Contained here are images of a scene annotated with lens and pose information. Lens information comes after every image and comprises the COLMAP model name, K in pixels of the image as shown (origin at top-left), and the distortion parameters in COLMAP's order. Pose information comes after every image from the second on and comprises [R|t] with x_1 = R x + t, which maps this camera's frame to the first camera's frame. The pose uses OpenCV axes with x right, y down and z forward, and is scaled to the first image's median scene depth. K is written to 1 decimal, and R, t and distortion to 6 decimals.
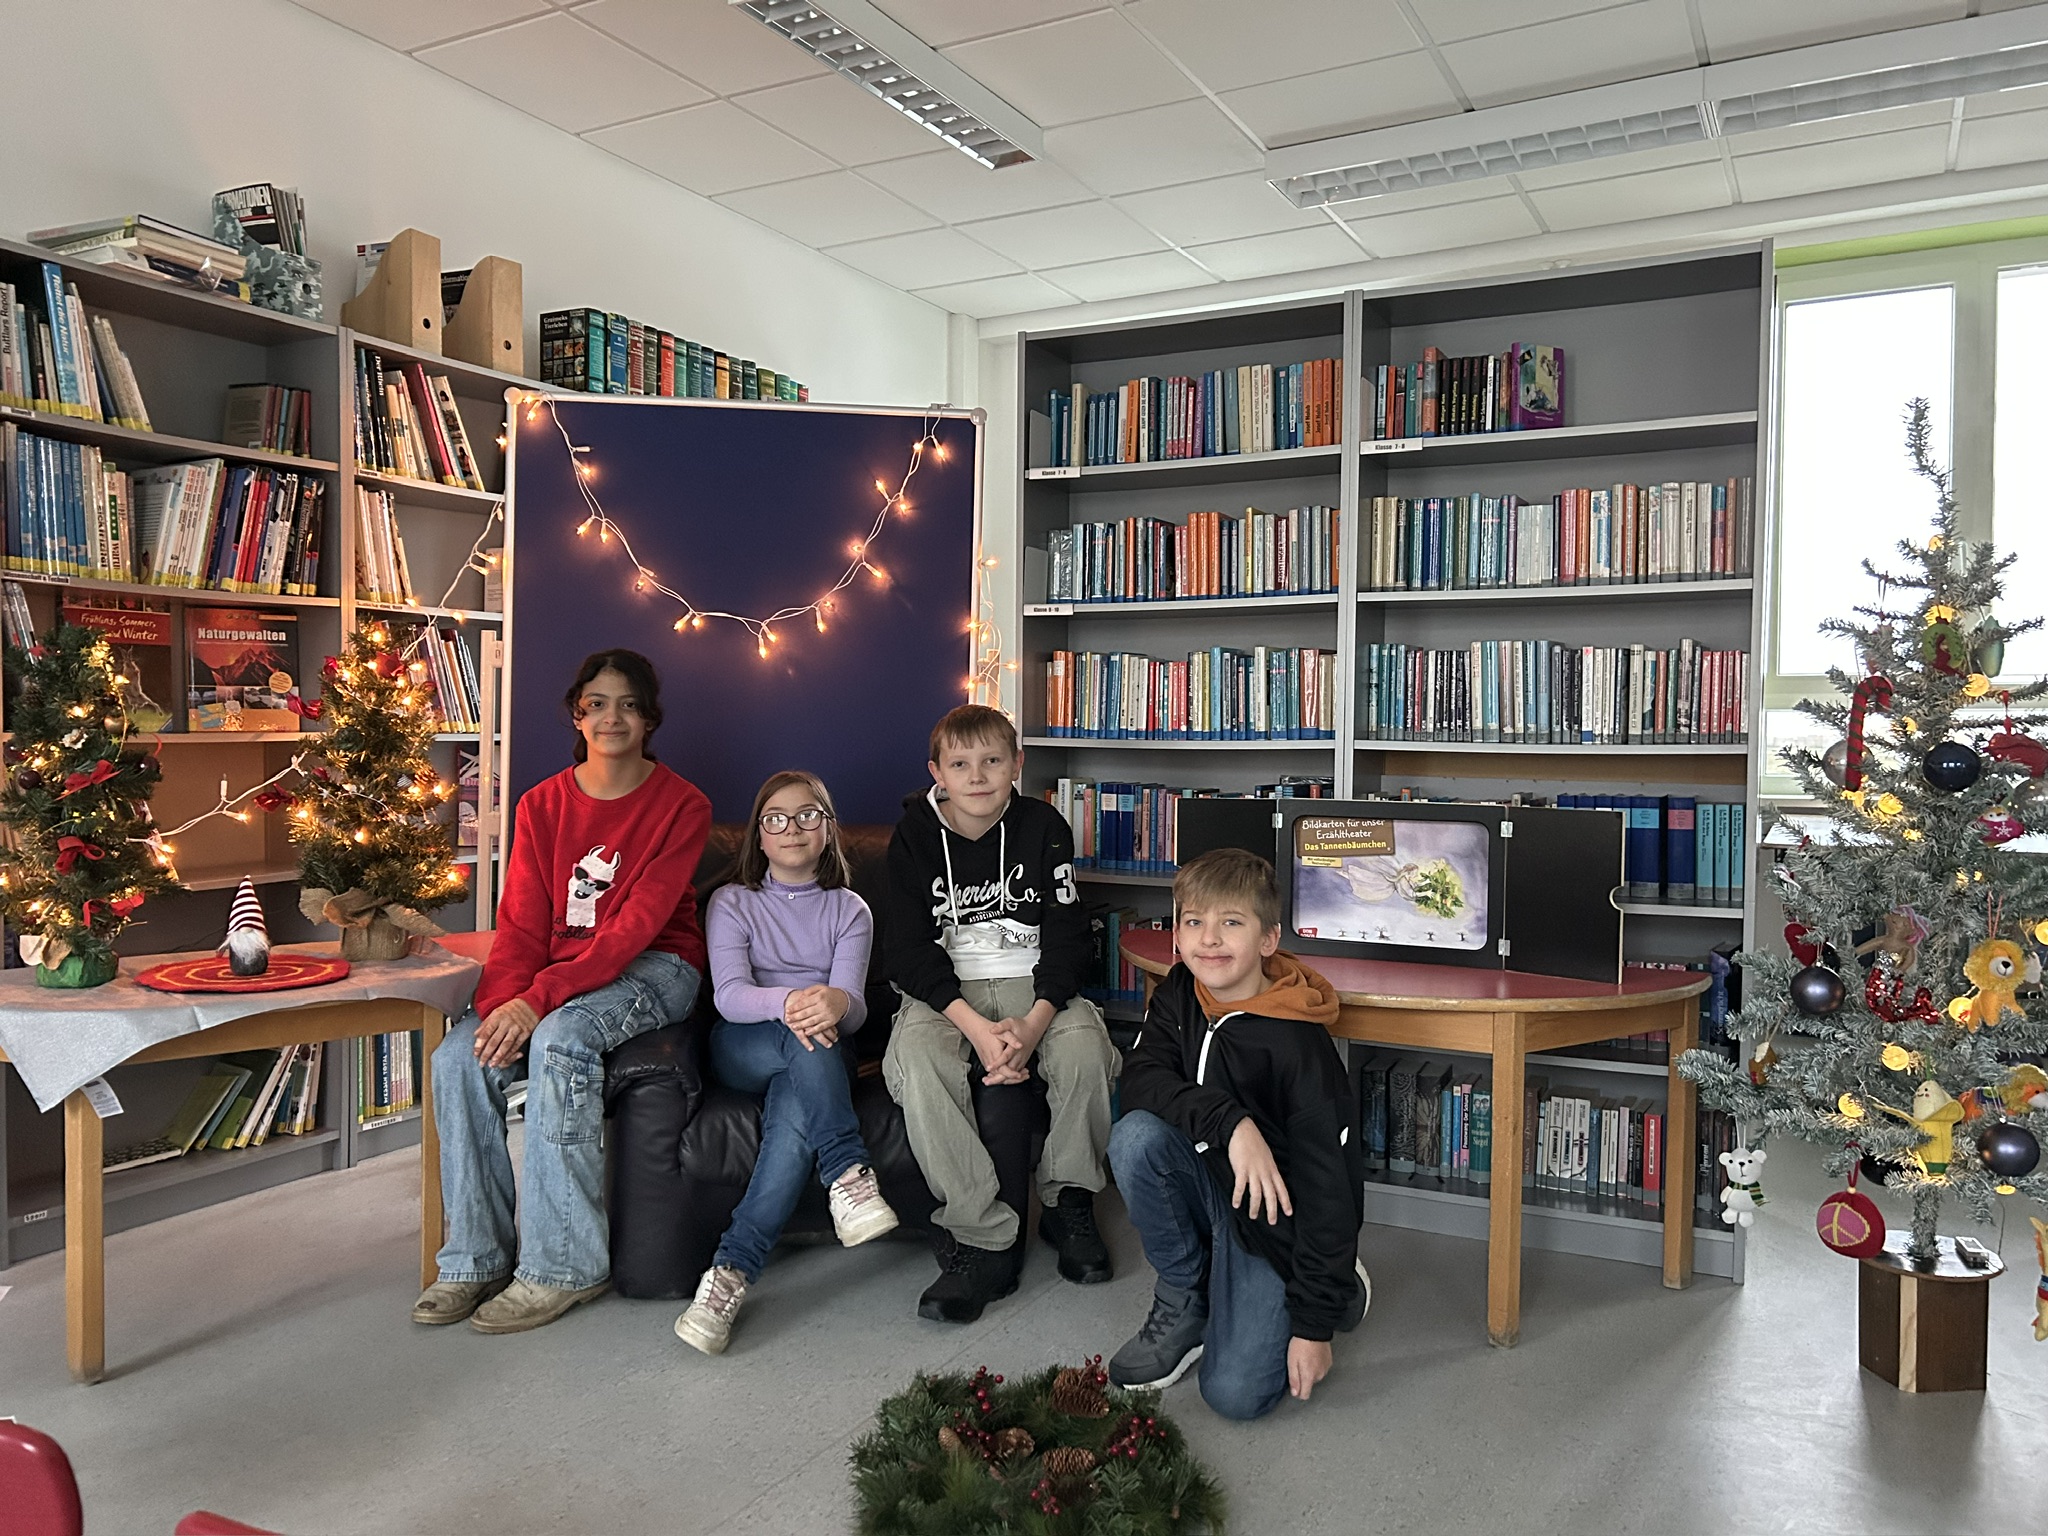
lens RADIAL K [[1562.3, 0, 1001.3], [0, 1562.3, 762.4], [0, 0, 1]] dist [0.057017, -0.007161]
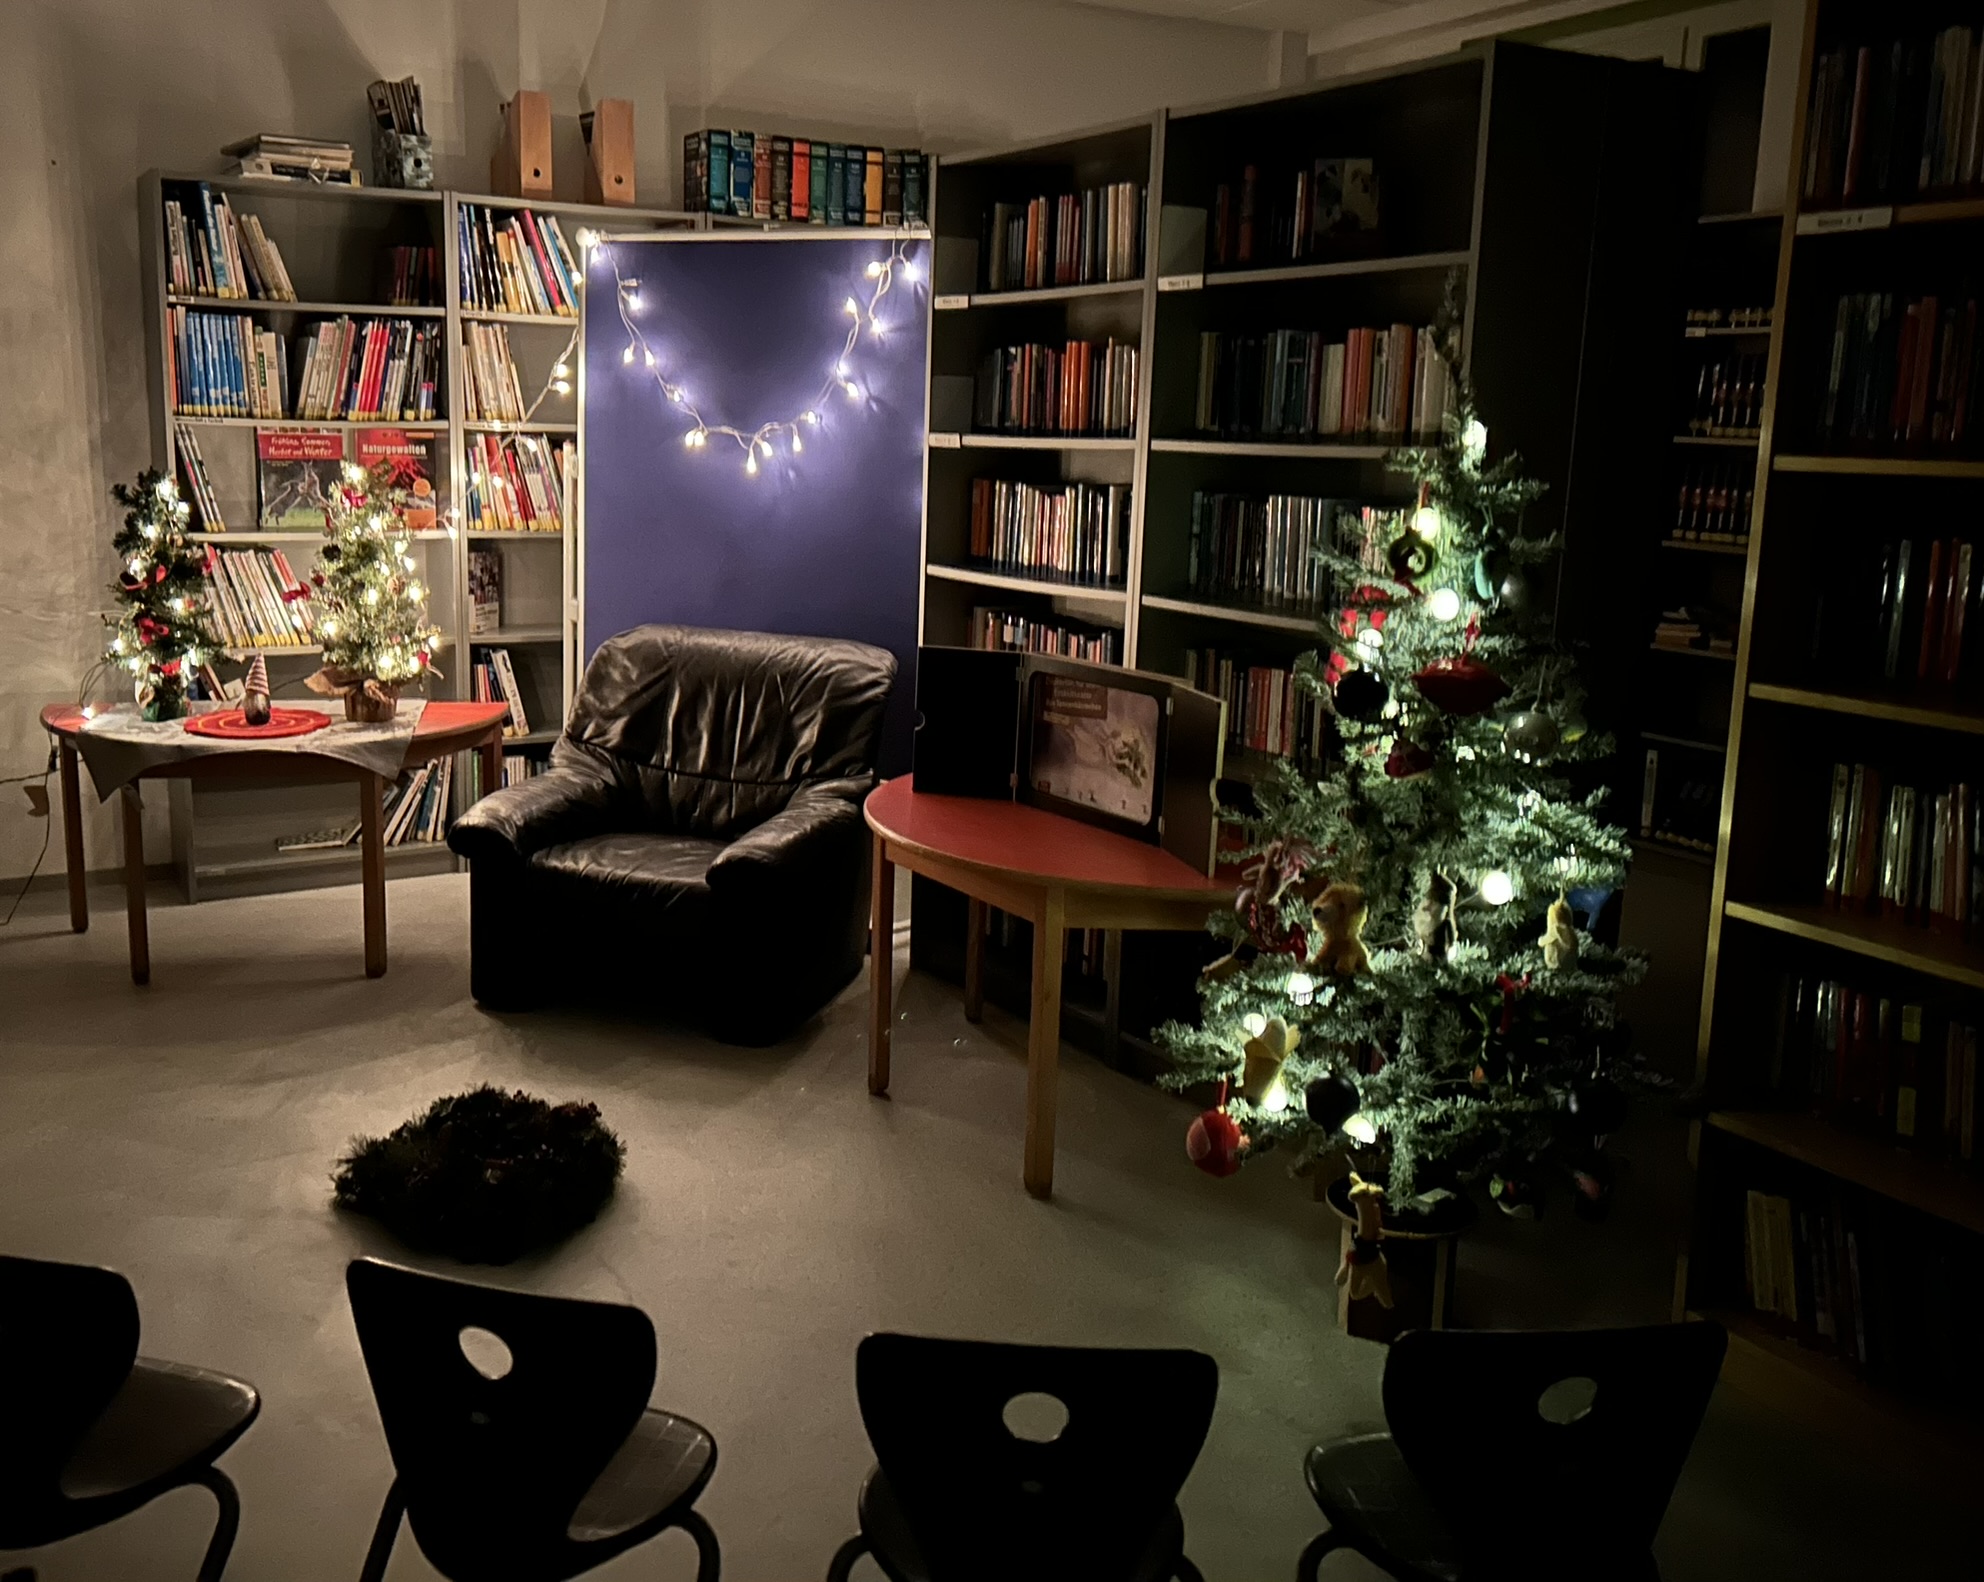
lens RADIAL K [[1758.4, 0, 802.8], [0, 1758.4, 728.9], [0, 0, 1]] dist [0.083264, -0.006663]
pose [[0.838735, 0.103484, -0.534616, 0.619637], [-0.024643, 0.987984, 0.152579, -0.090299], [0.543982, -0.114798, 0.831207, -0.025830]]
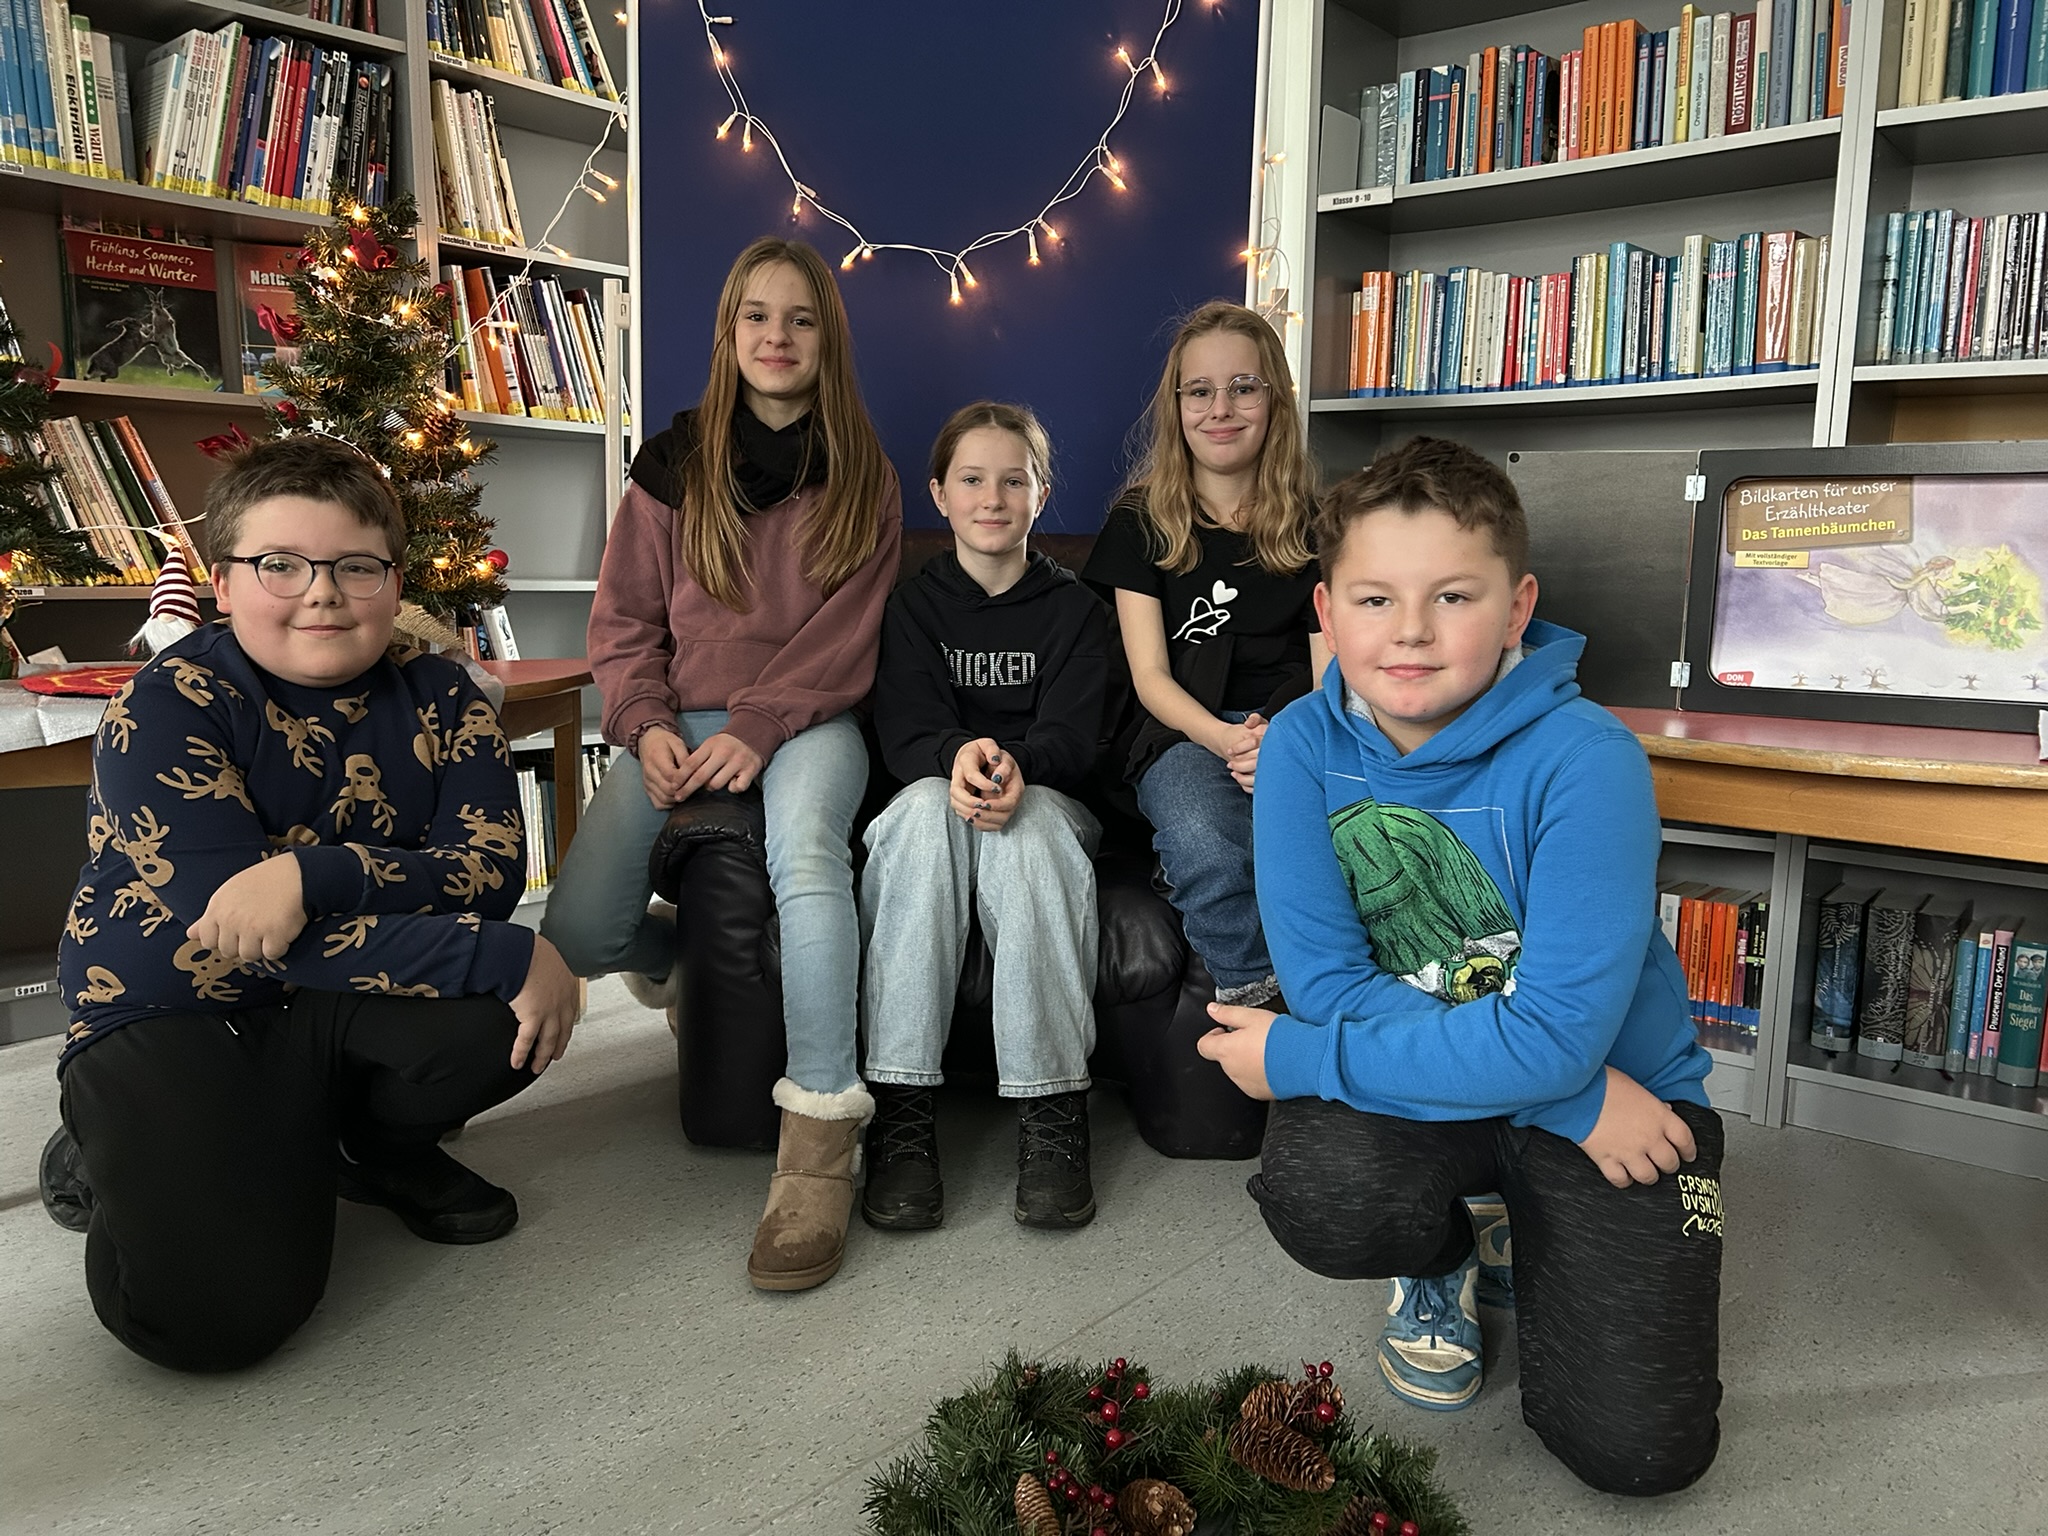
lens RADIAL K [[1556.9, 0, 1030.5], [0, 1556.9, 778.0], [0, 0, 1]] dist [0.030477, -0.032409]
pose [[0.977963, 0.035231, -0.205783, 0.043208], [-0.010996, 0.992983, 0.117748, 0.074096], [0.208487, -0.112891, 0.971488, 0.316325]]
